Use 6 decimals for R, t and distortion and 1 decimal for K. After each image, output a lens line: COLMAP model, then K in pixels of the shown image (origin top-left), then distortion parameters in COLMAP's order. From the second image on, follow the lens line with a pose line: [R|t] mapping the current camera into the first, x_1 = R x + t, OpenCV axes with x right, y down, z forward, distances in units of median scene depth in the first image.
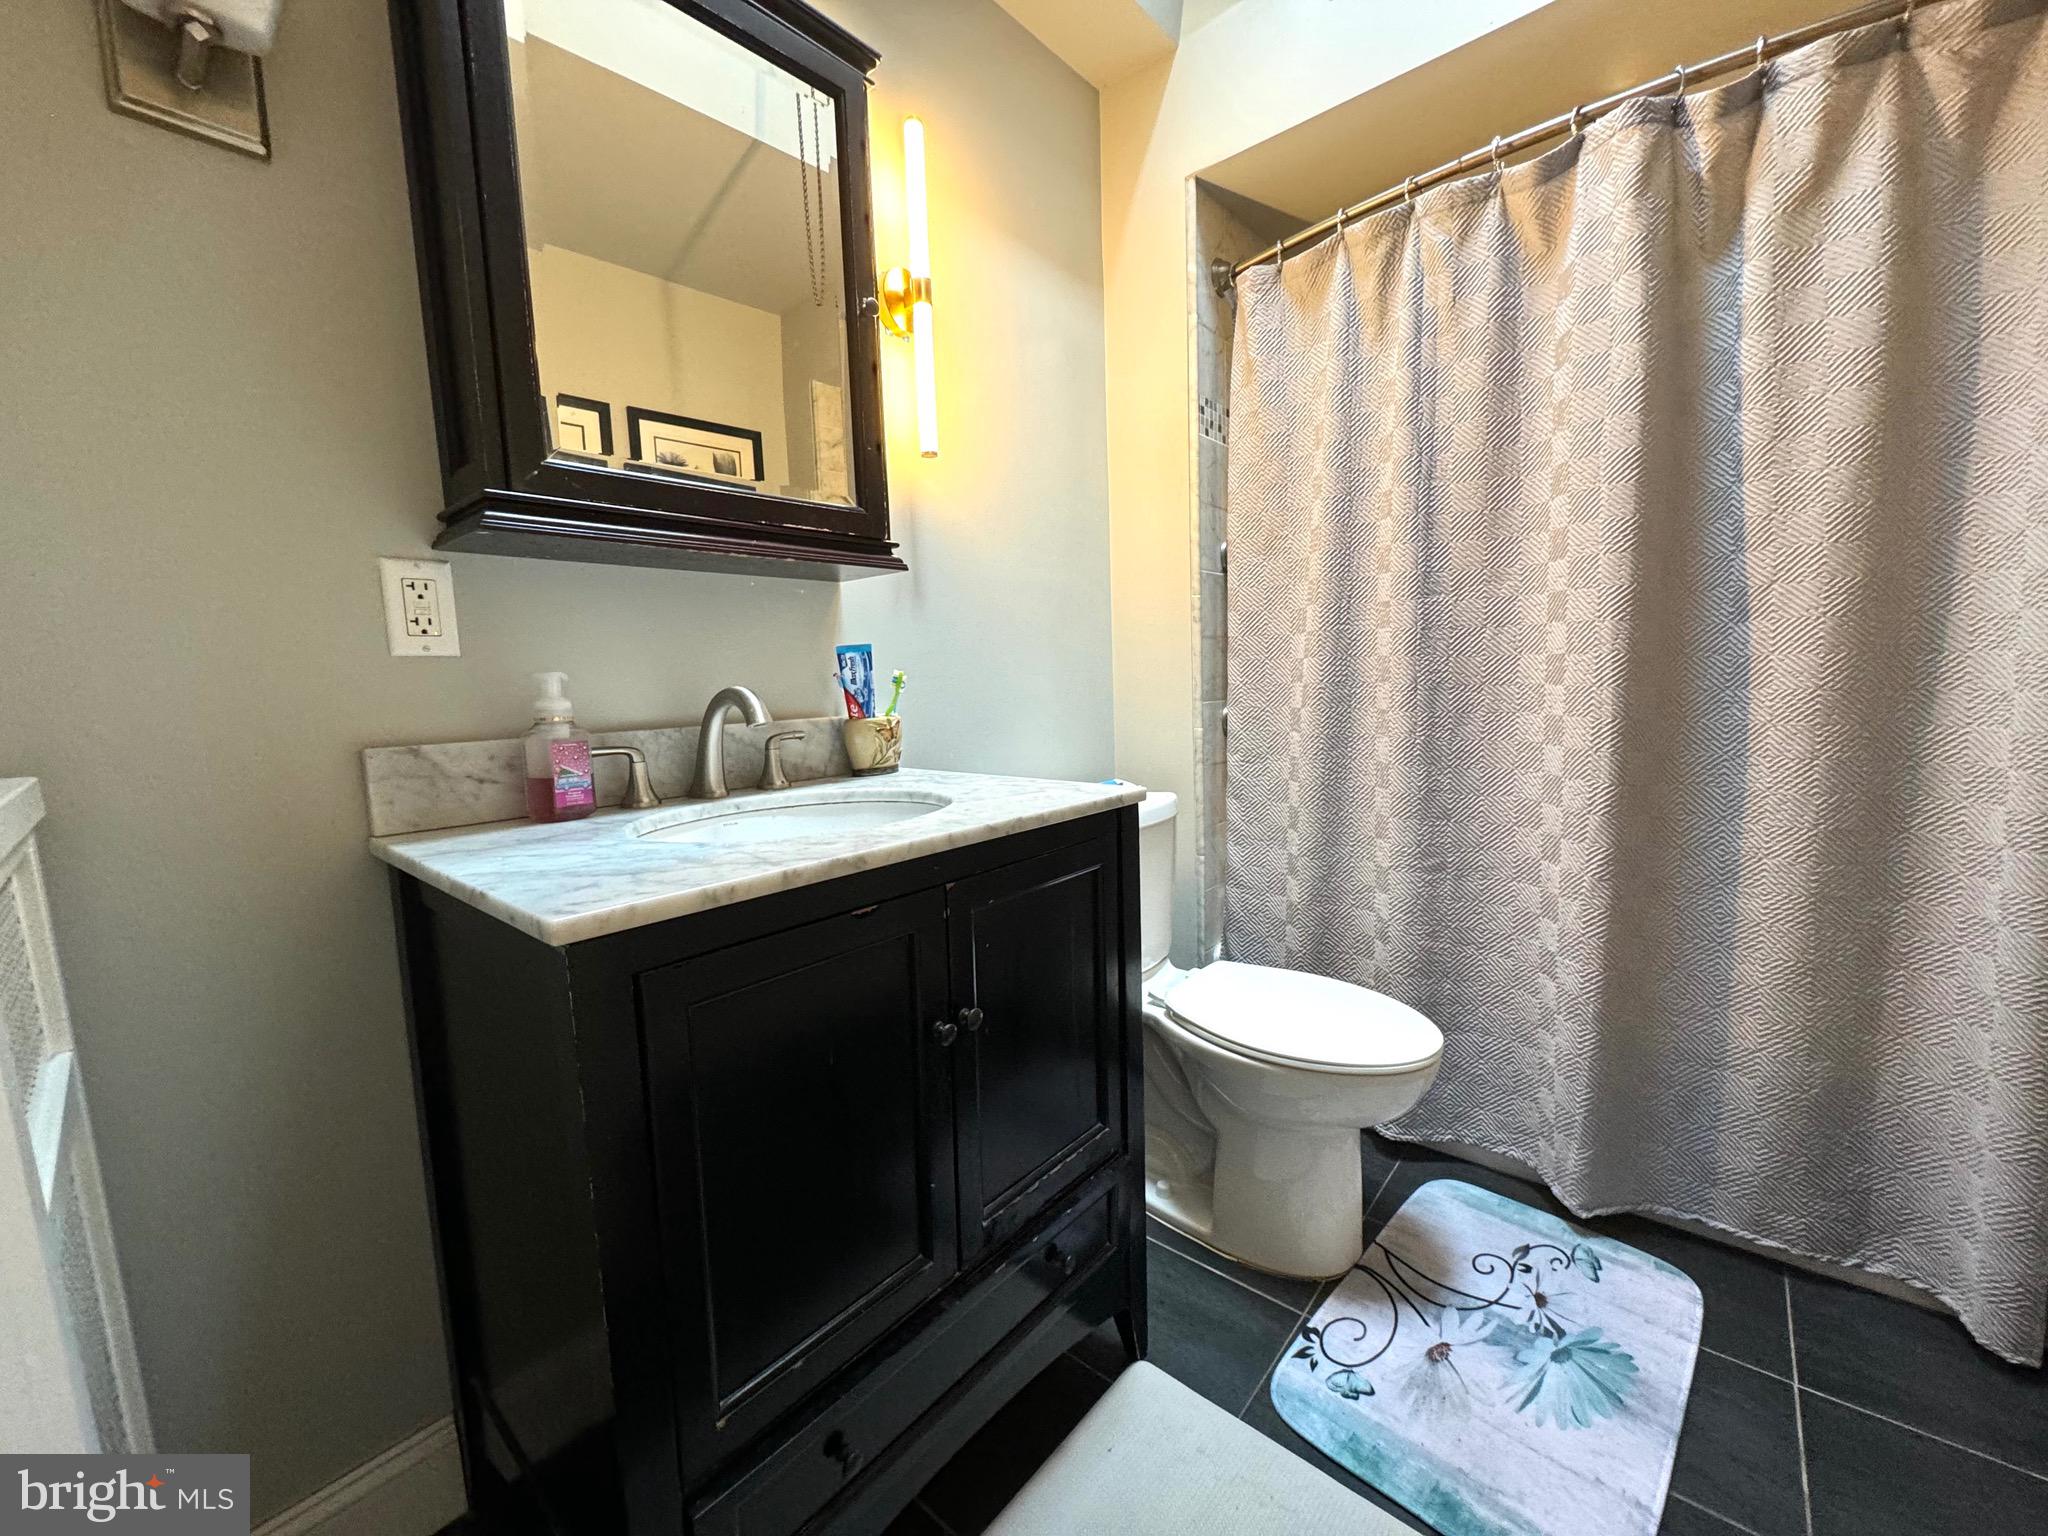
lens RADIAL K [[819.1, 0, 1024.3], [0, 819.1, 771.4], [0, 0, 1]] dist [-0.002595, 0.000571]
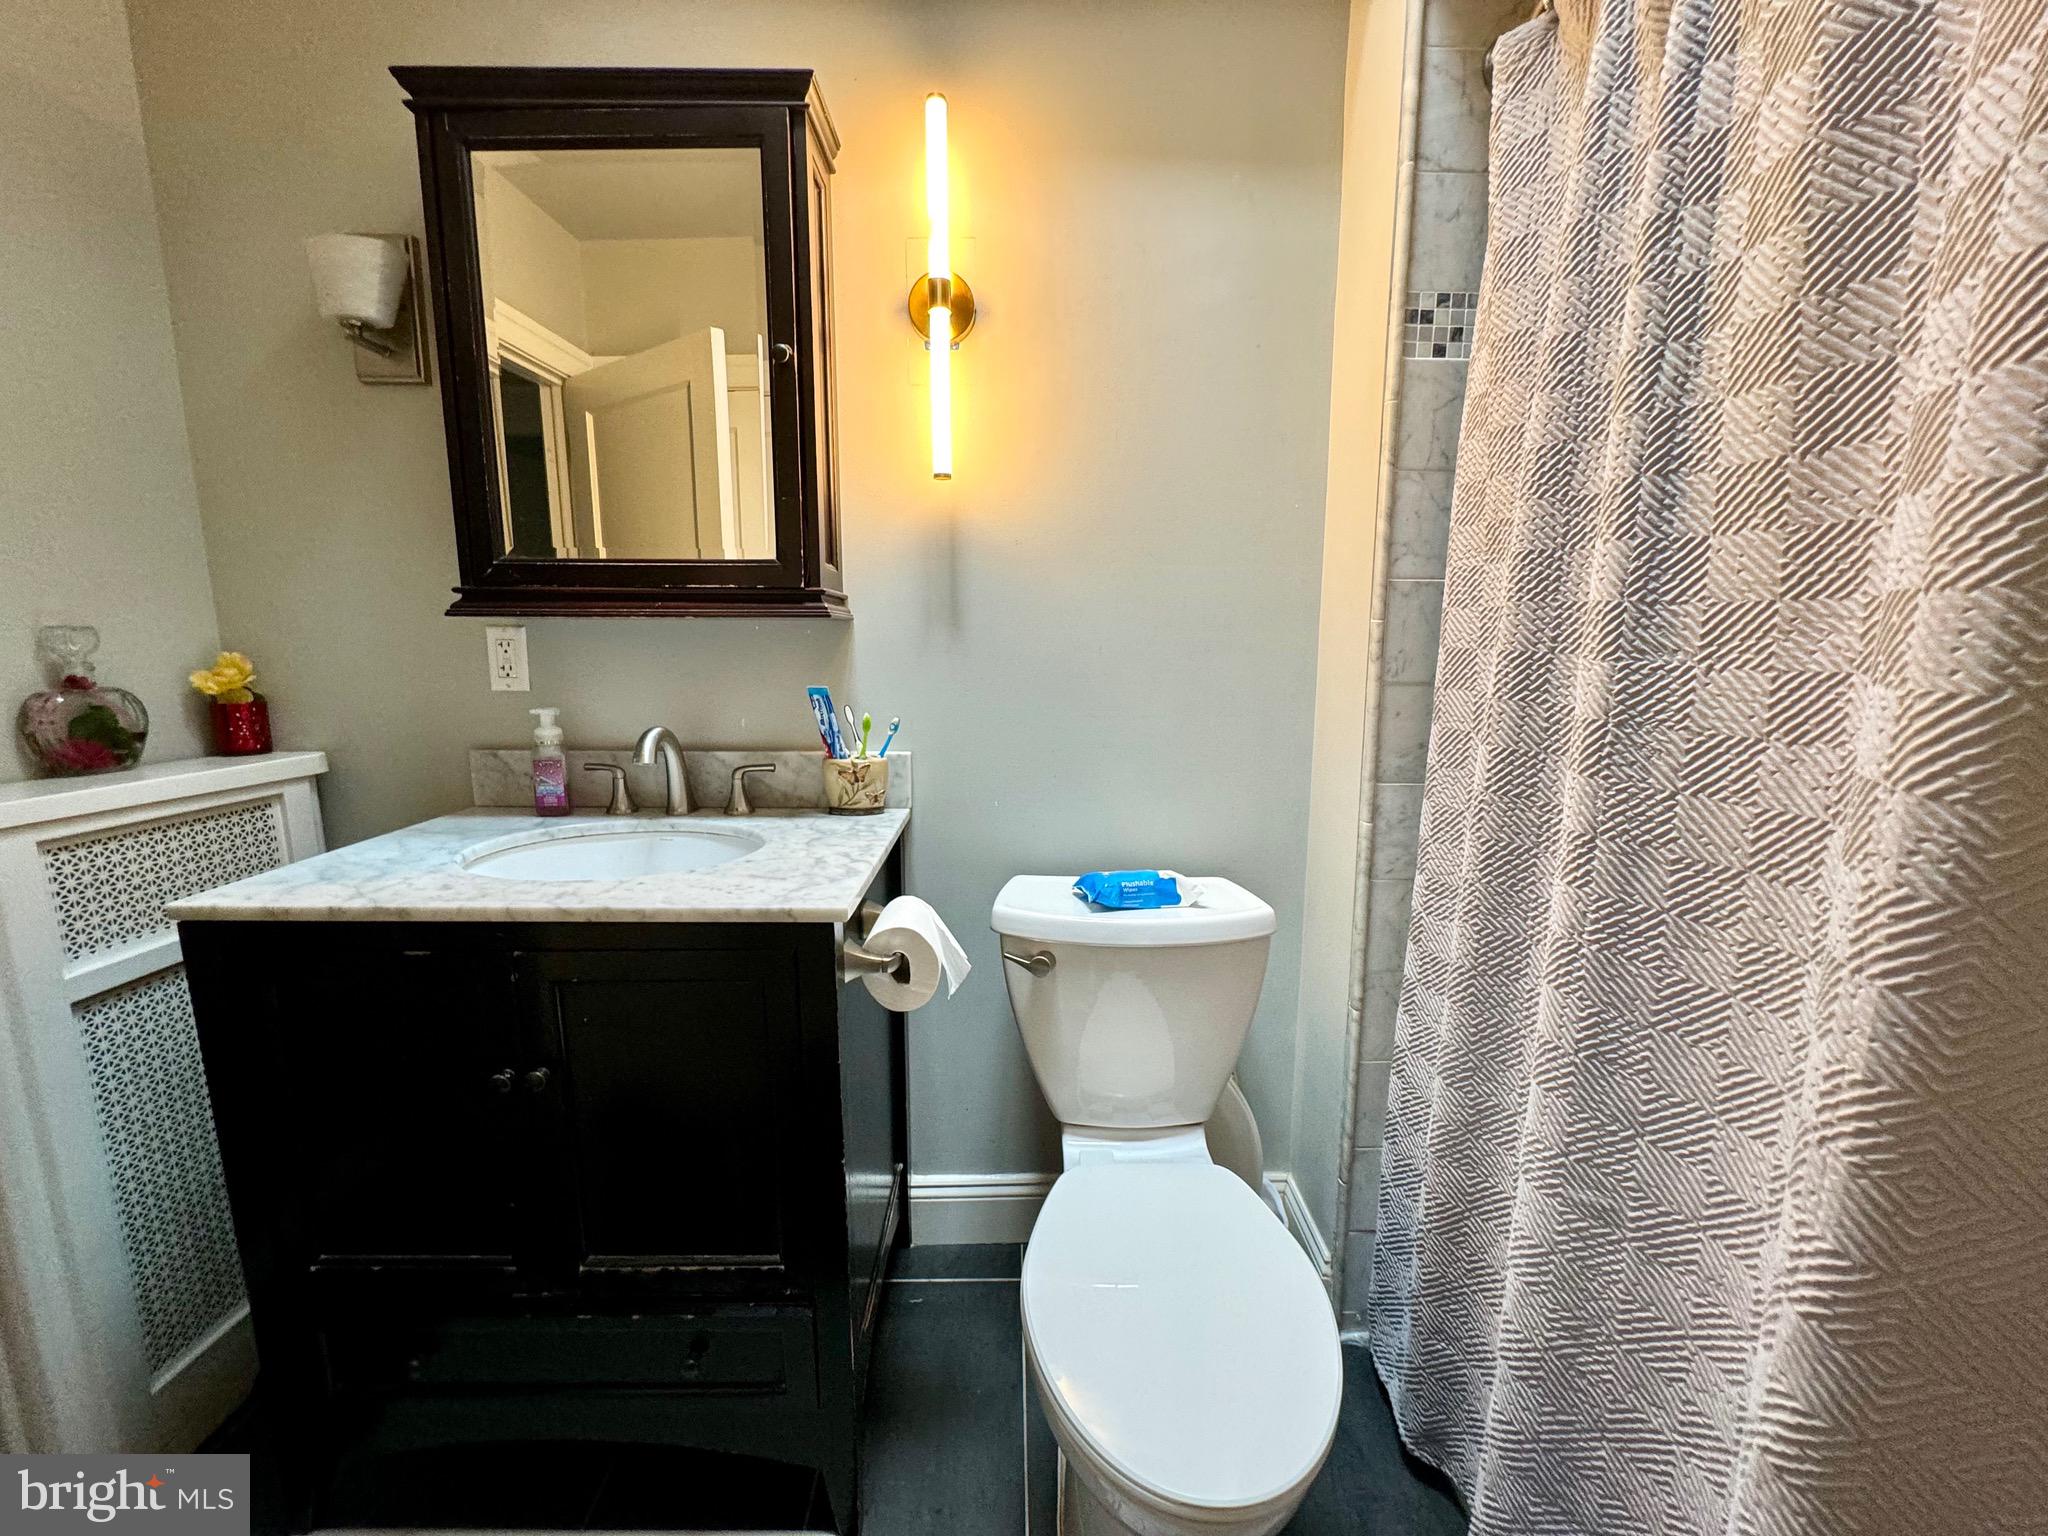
lens RADIAL K [[819.1, 0, 1024.3], [0, 819.1, 771.4], [0, 0, 1]] dist [-0.002595, 0.000571]
pose [[0.657108, 0.155221, -0.737642, 0.707433], [-0.111765, 0.987815, 0.108302, -0.184750], [0.745465, 0.011276, 0.666450, 0.498307]]
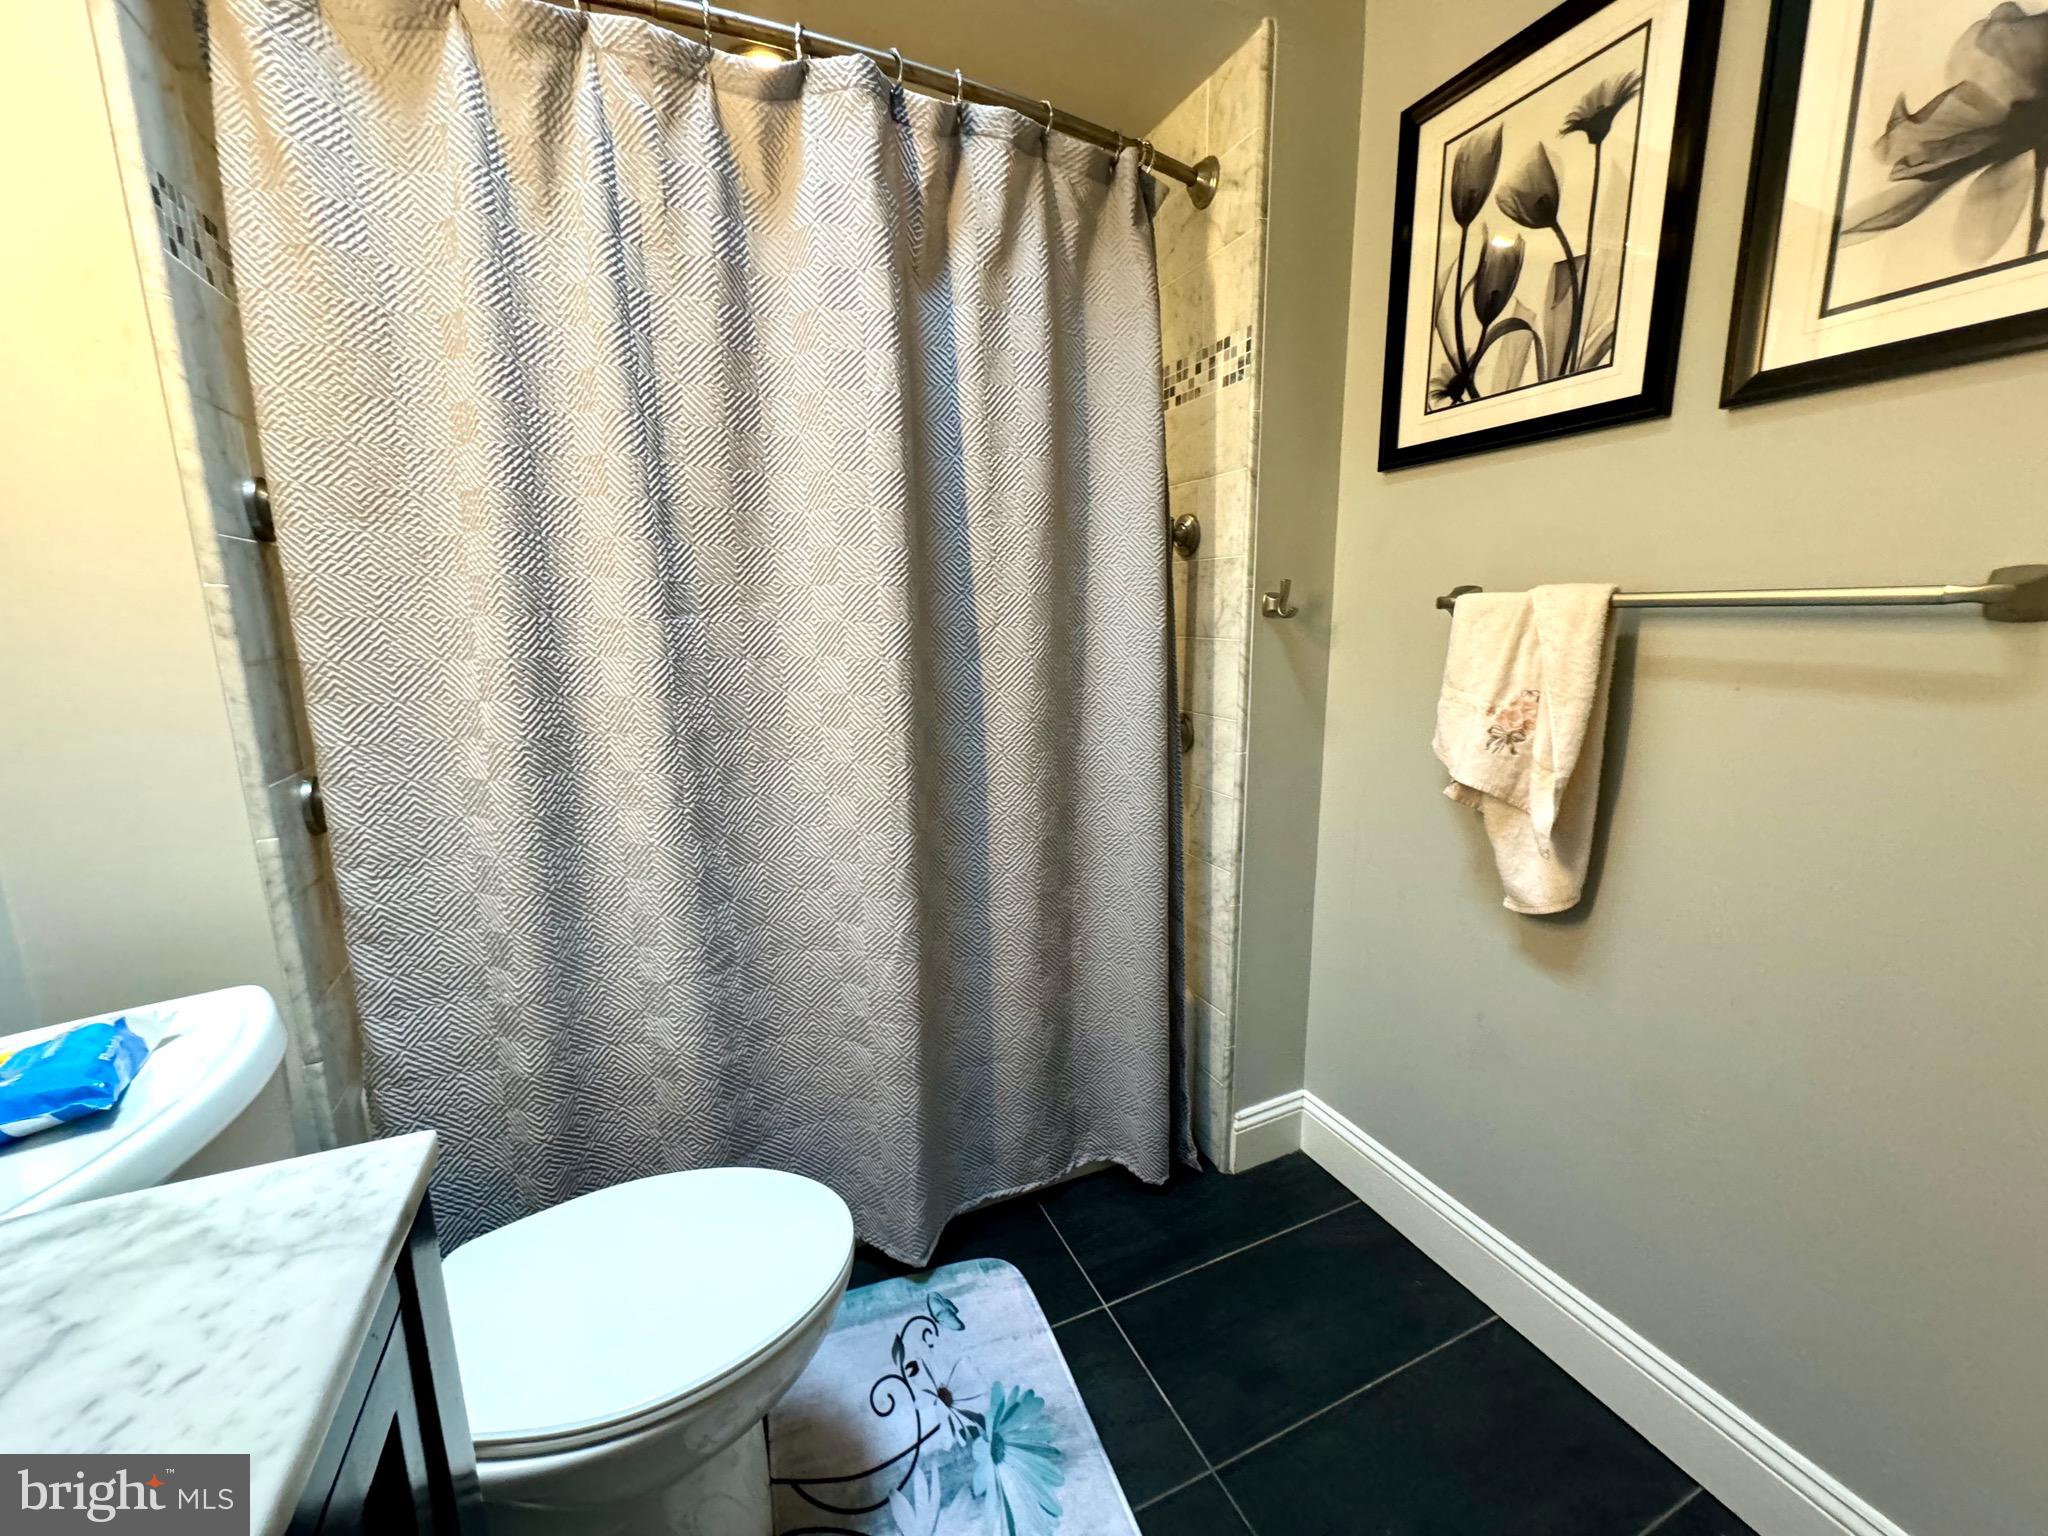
lens RADIAL K [[819.1, 0, 1024.3], [0, 819.1, 771.4], [0, 0, 1]] dist [-0.002595, 0.000571]
pose [[0.432133, -0.145594, 0.889980, -0.052818], [0.100352, 0.988516, 0.112988, -0.146940], [-0.896209, 0.040486, 0.441781, 0.460455]]
